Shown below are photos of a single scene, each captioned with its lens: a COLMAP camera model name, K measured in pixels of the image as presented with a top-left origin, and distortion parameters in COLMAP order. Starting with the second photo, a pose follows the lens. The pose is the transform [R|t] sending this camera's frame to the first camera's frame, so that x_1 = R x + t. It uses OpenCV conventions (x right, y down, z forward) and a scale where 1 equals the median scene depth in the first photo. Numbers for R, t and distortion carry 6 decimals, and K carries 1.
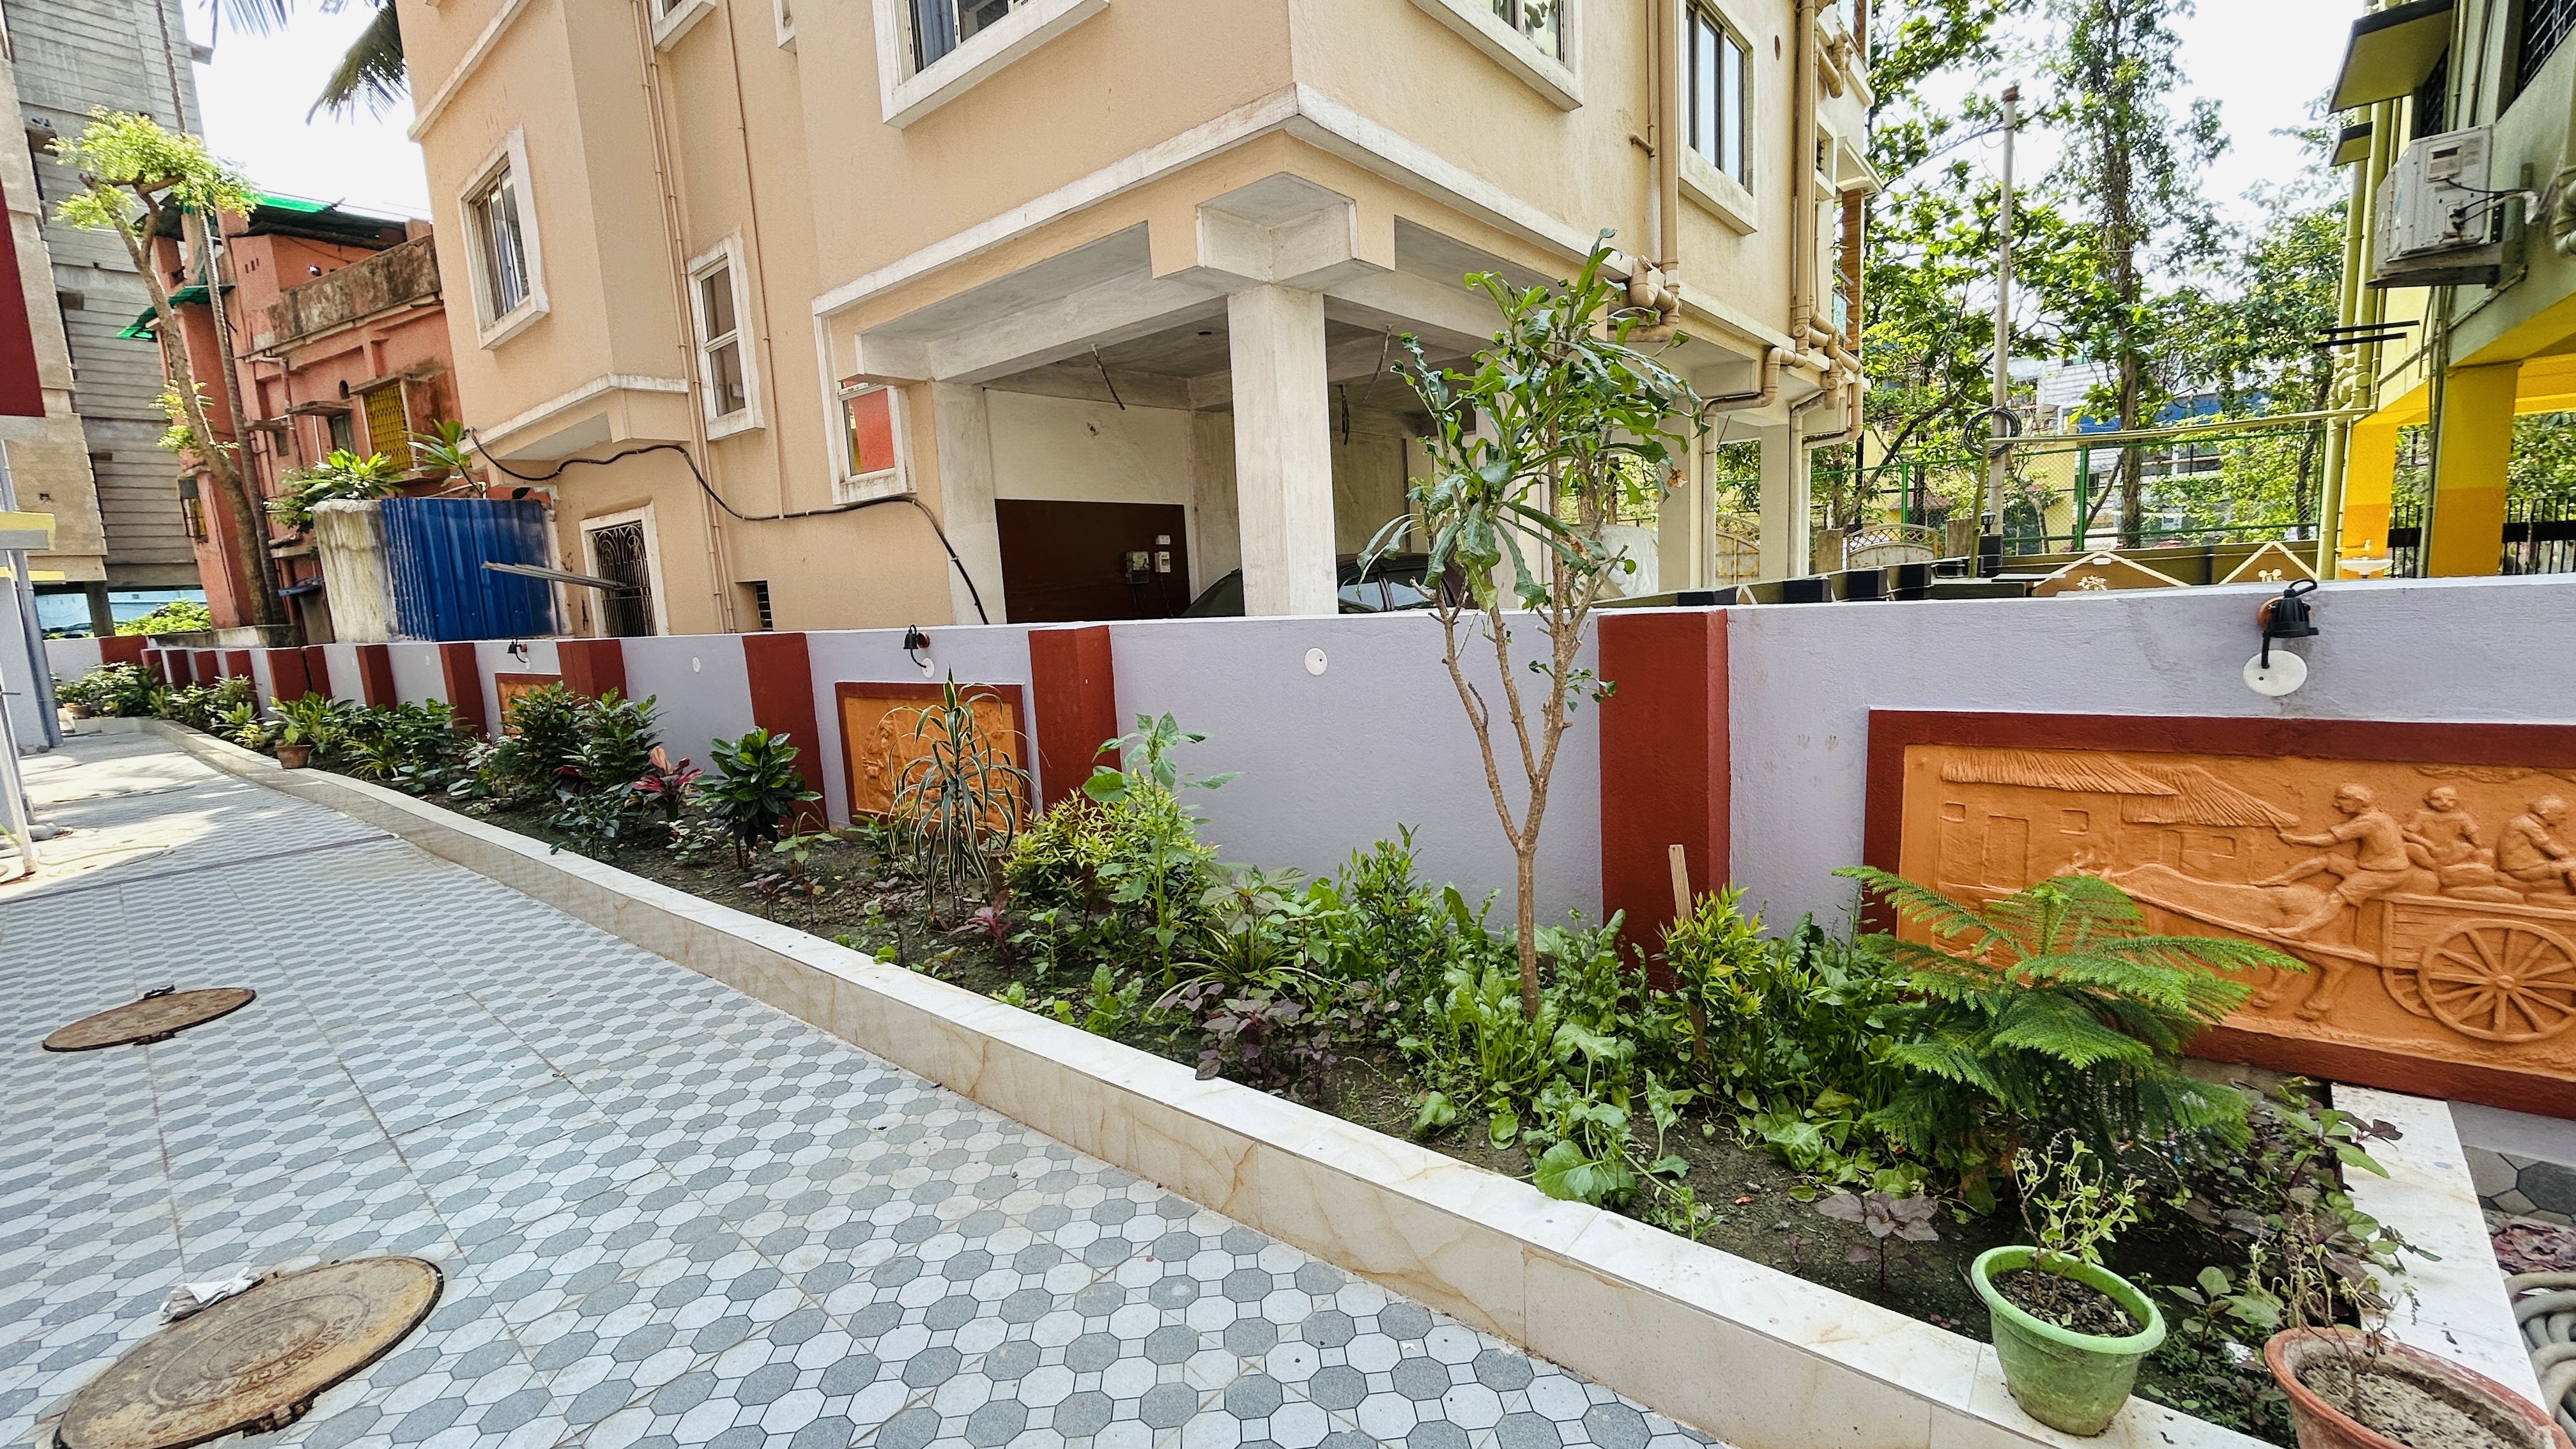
lens RADIAL K [[1045.5, 0, 1281.9], [0, 1045.5, 727.8], [0, 0, 1]] dist [0.000038, -0.002120]
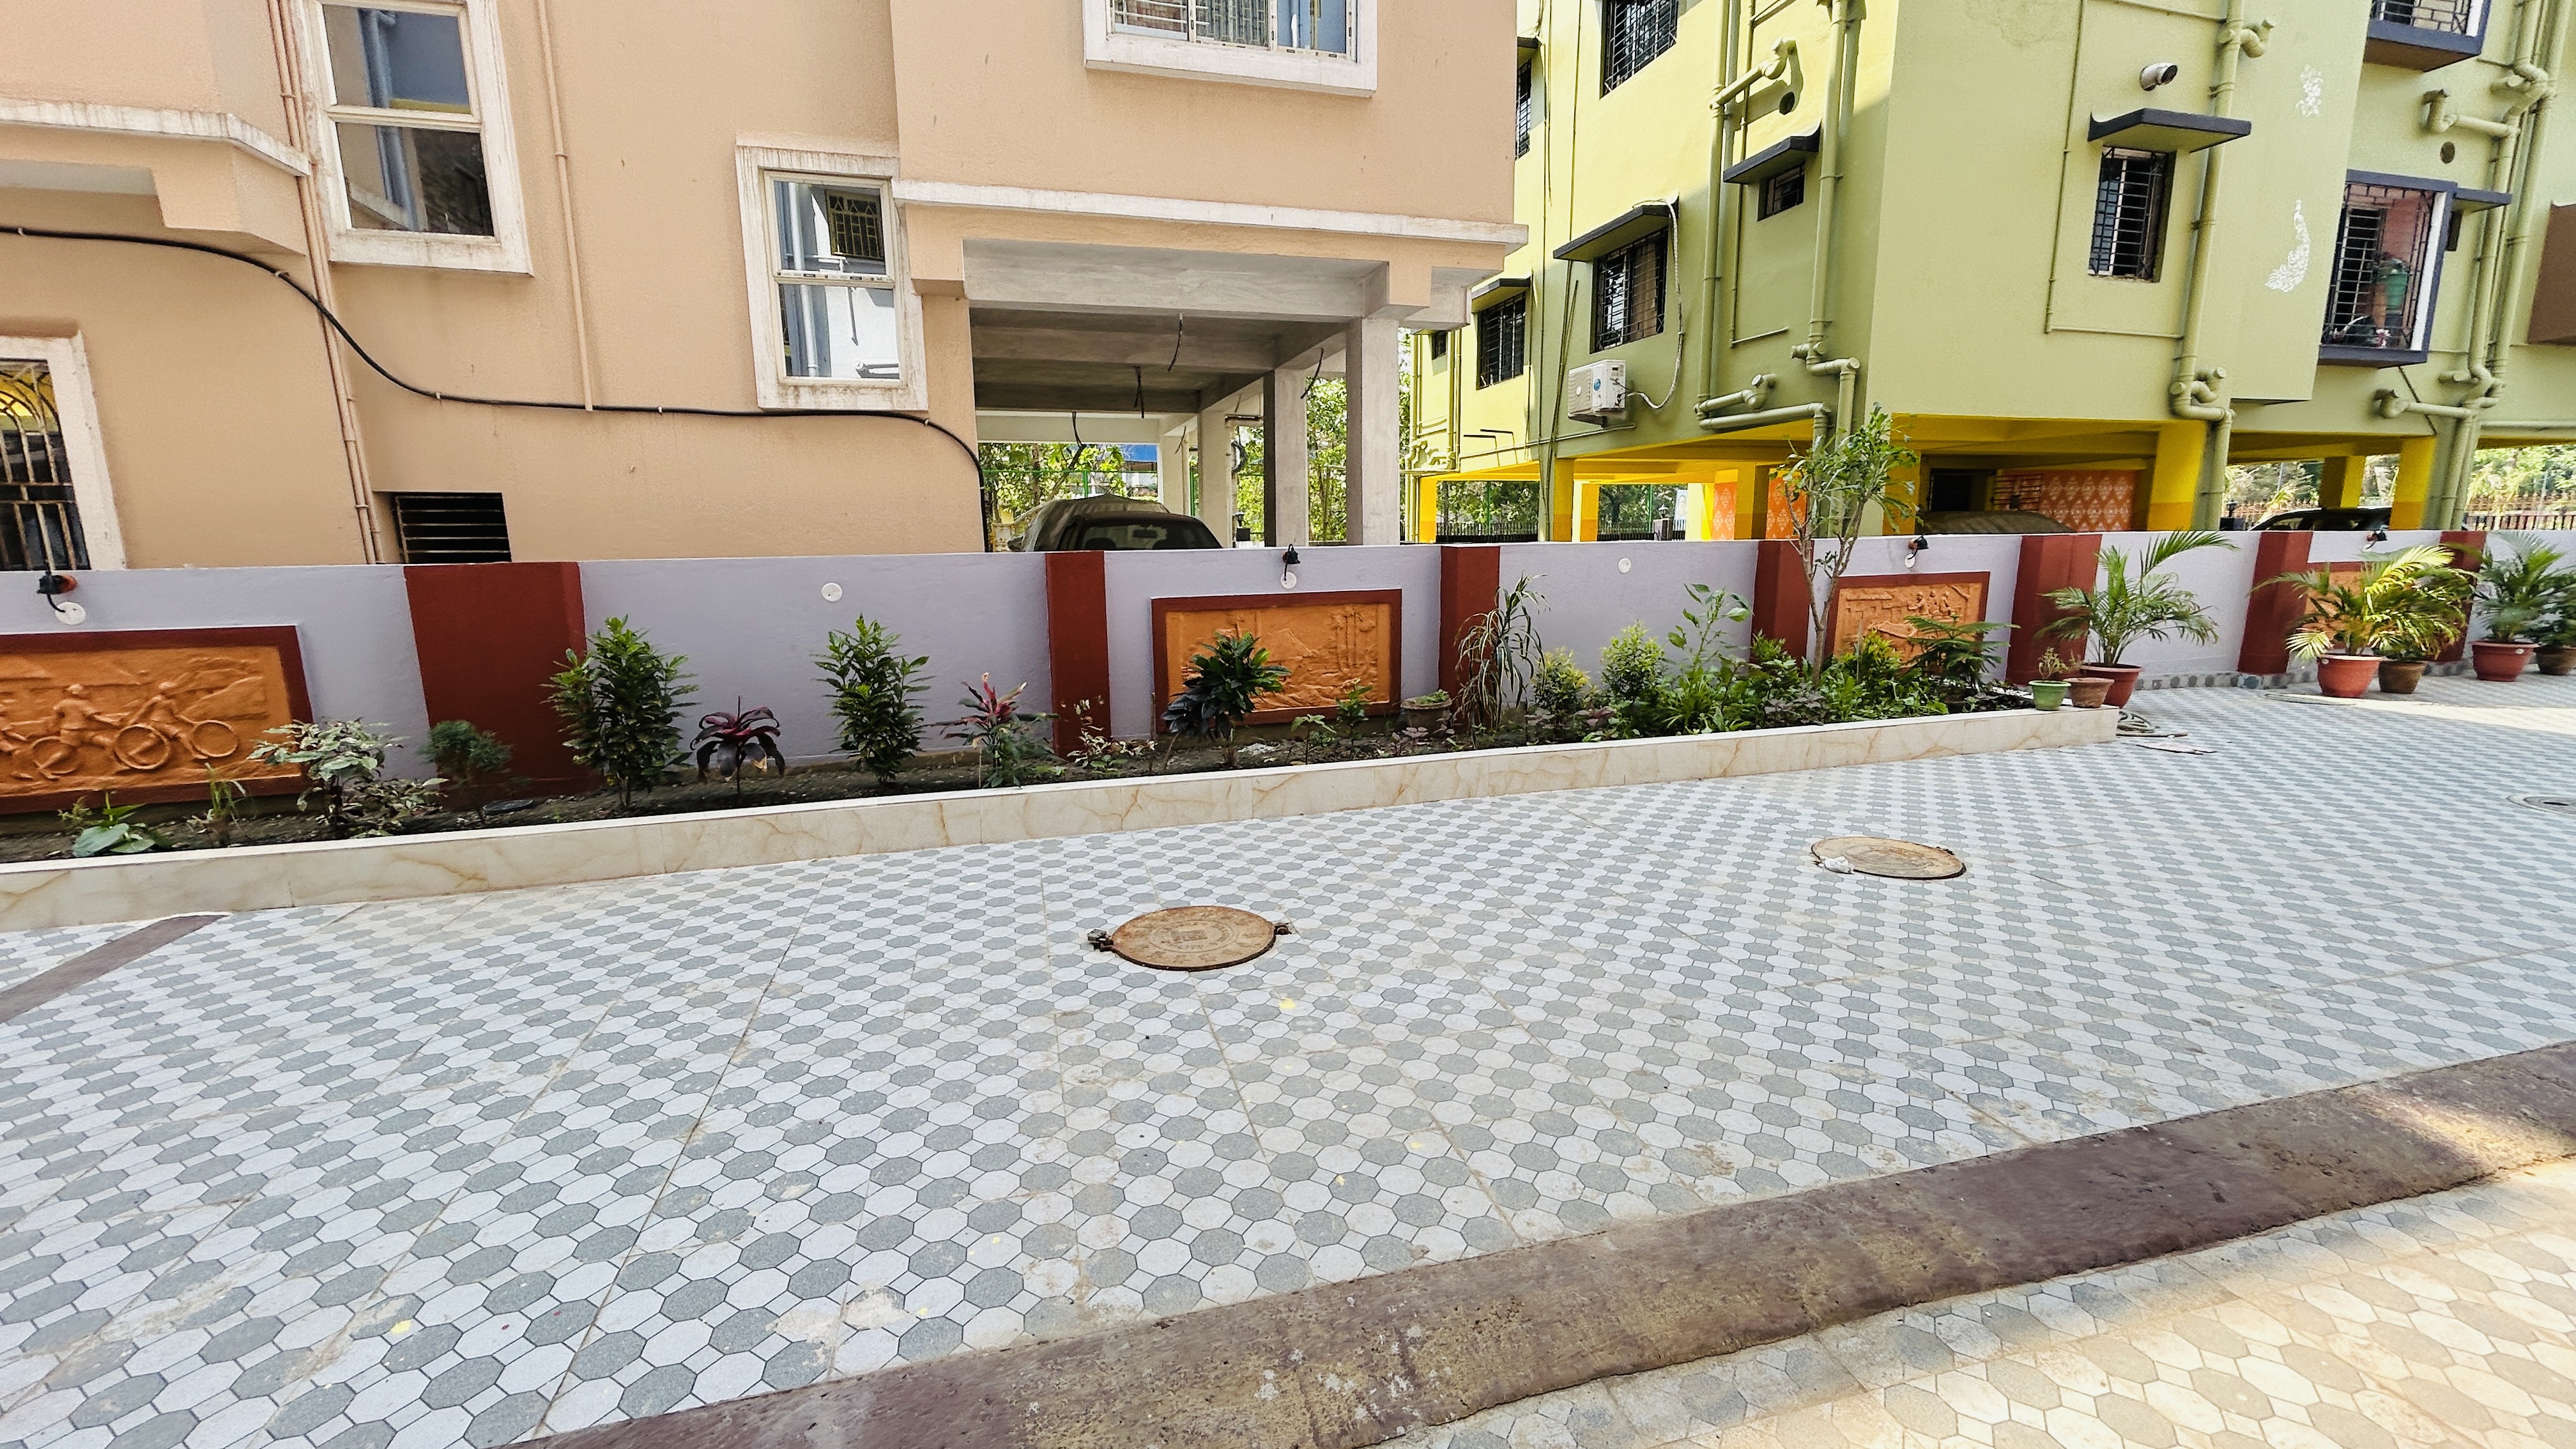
lens RADIAL K [[1045.5, 0, 1285.8], [0, 1045.5, 728.3], [0, 0, 1]] dist [0.000038, -0.002120]
pose [[0.564212, -0.102127, 0.819289, -1.272068], [0.097153, 0.993638, 0.056955, 0.041914], [-0.819894, 0.047461, 0.570545, 0.301557]]
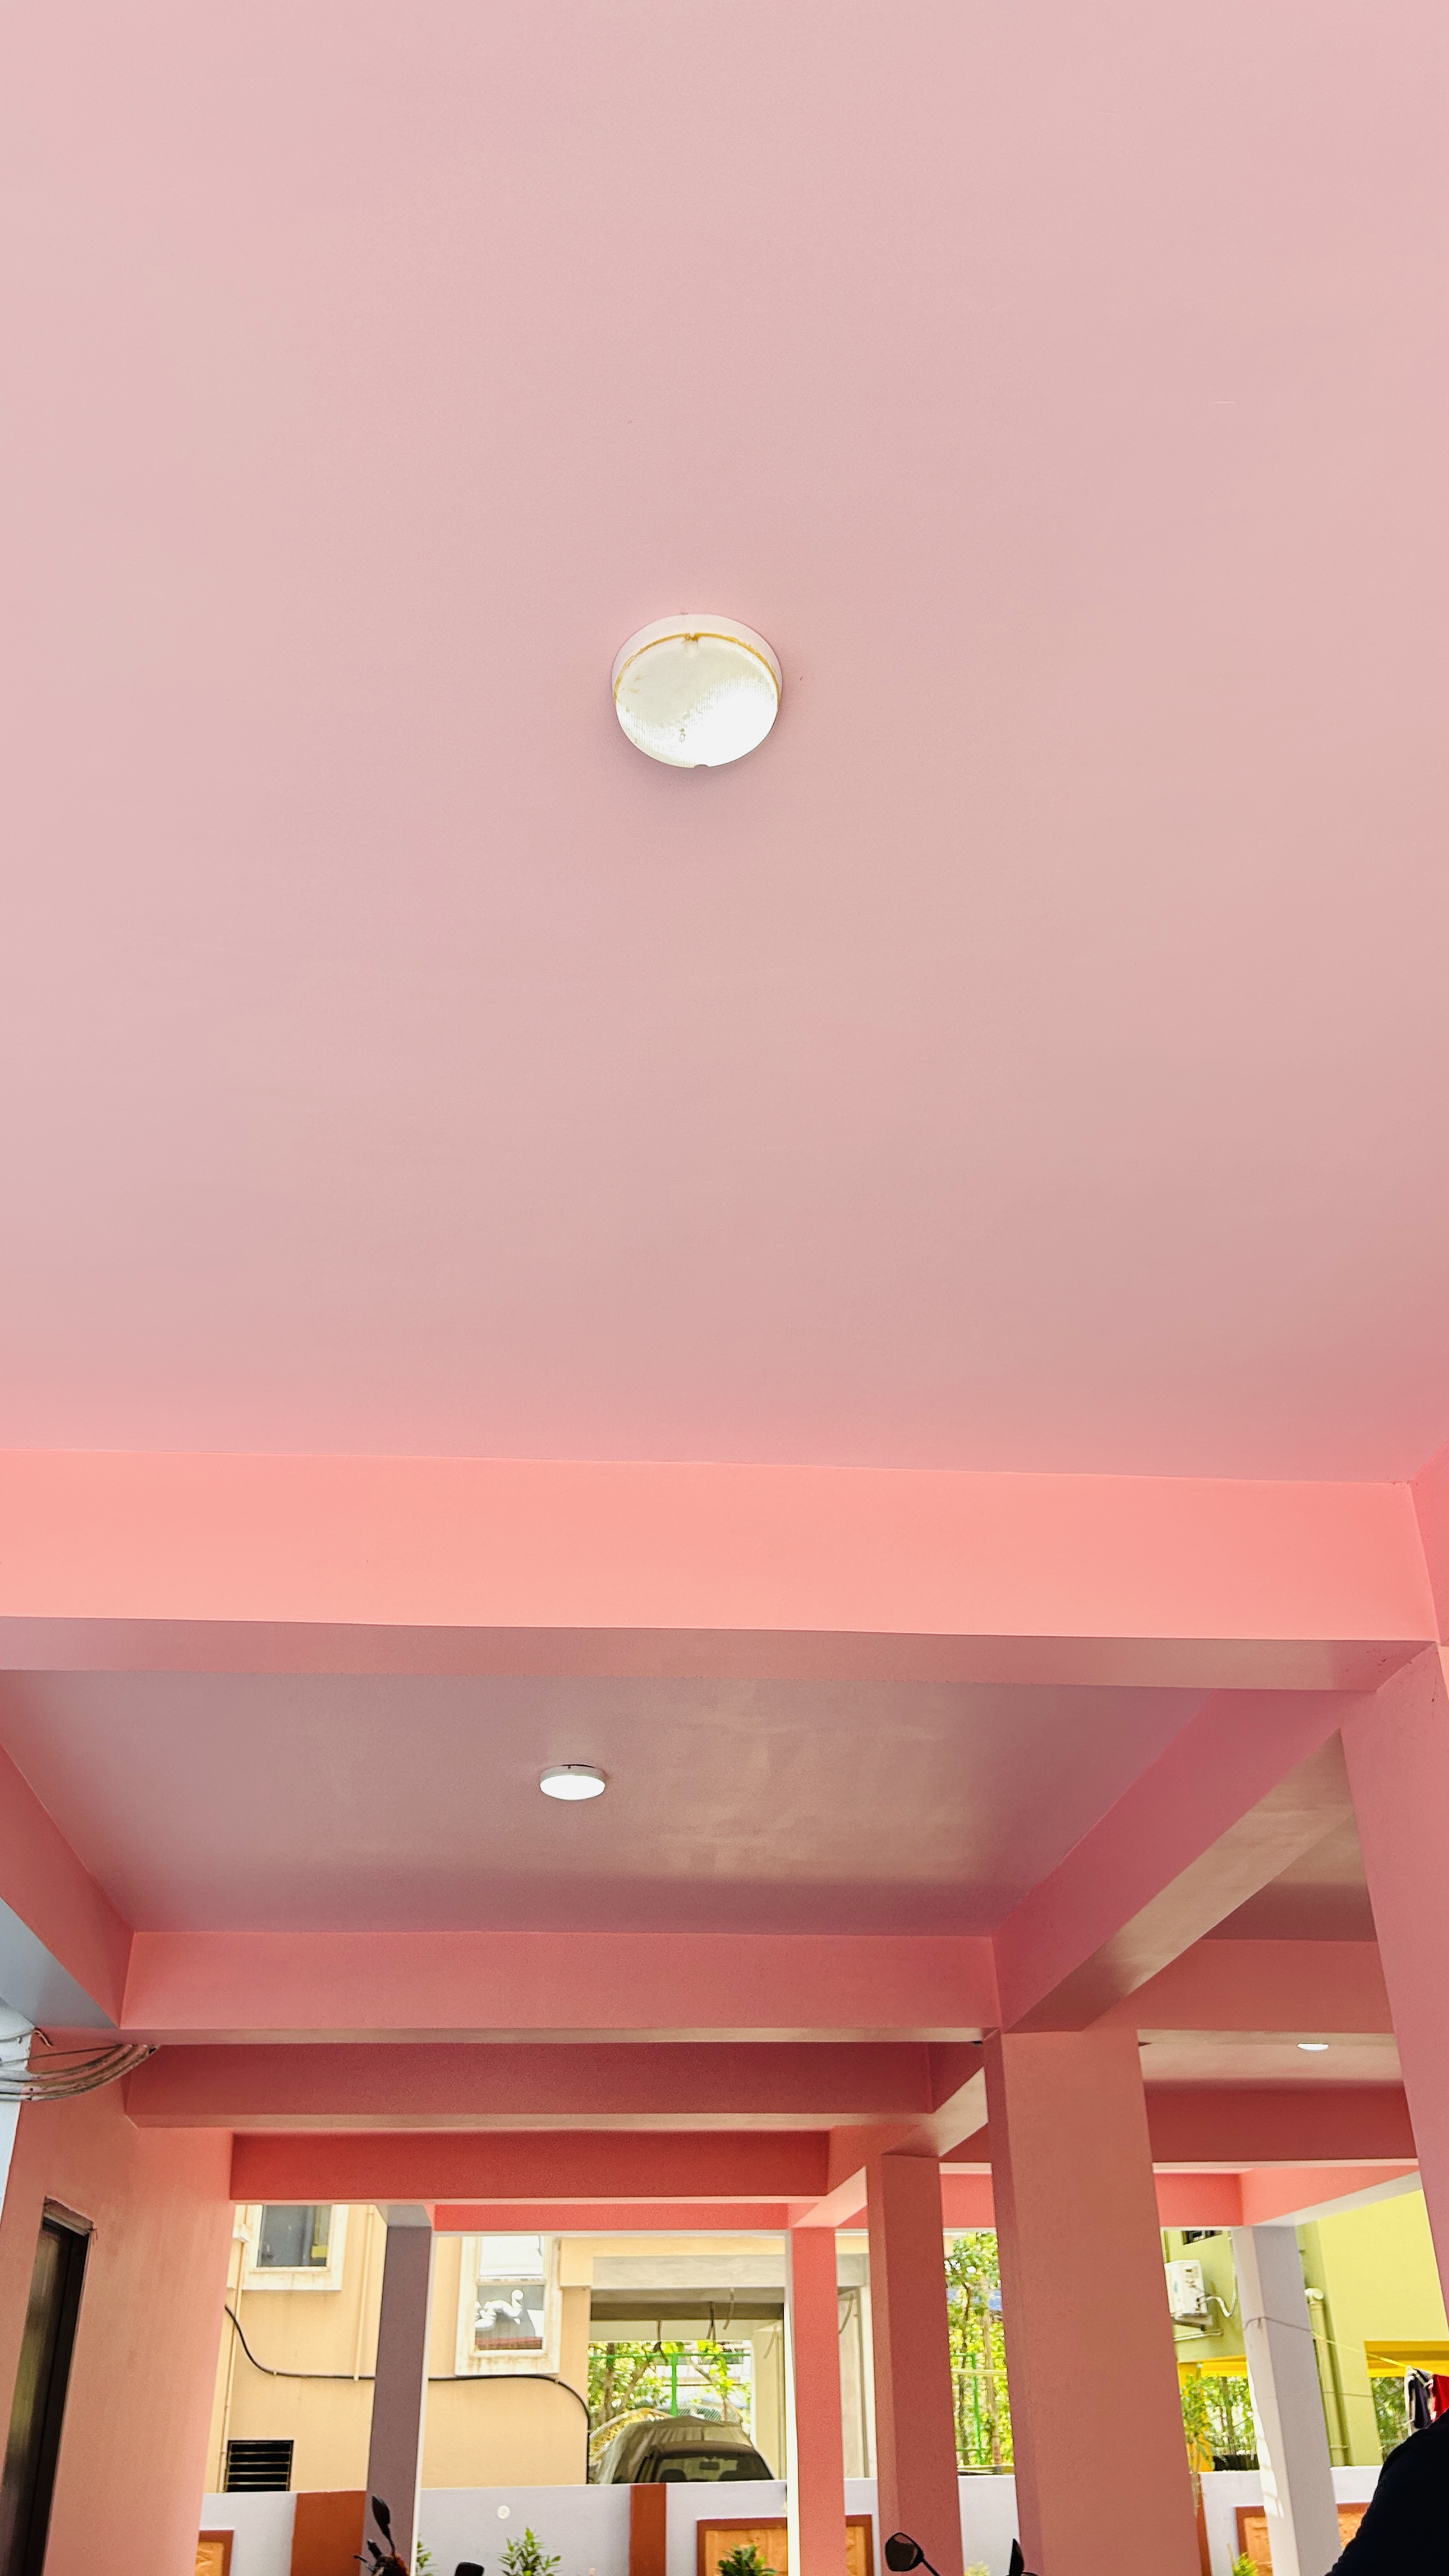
lens RADIAL K [[1924.8, 0, 730.7], [0, 1924.8, 1275.3], [0, 0, 1]] dist [0.015065, -0.003561]
pose [[0.691643, 0.412417, 0.592910, -3.024427], [0.078448, 0.773177, -0.629319, 0.363084], [-0.717967, 0.481777, 0.502409, -1.483479]]
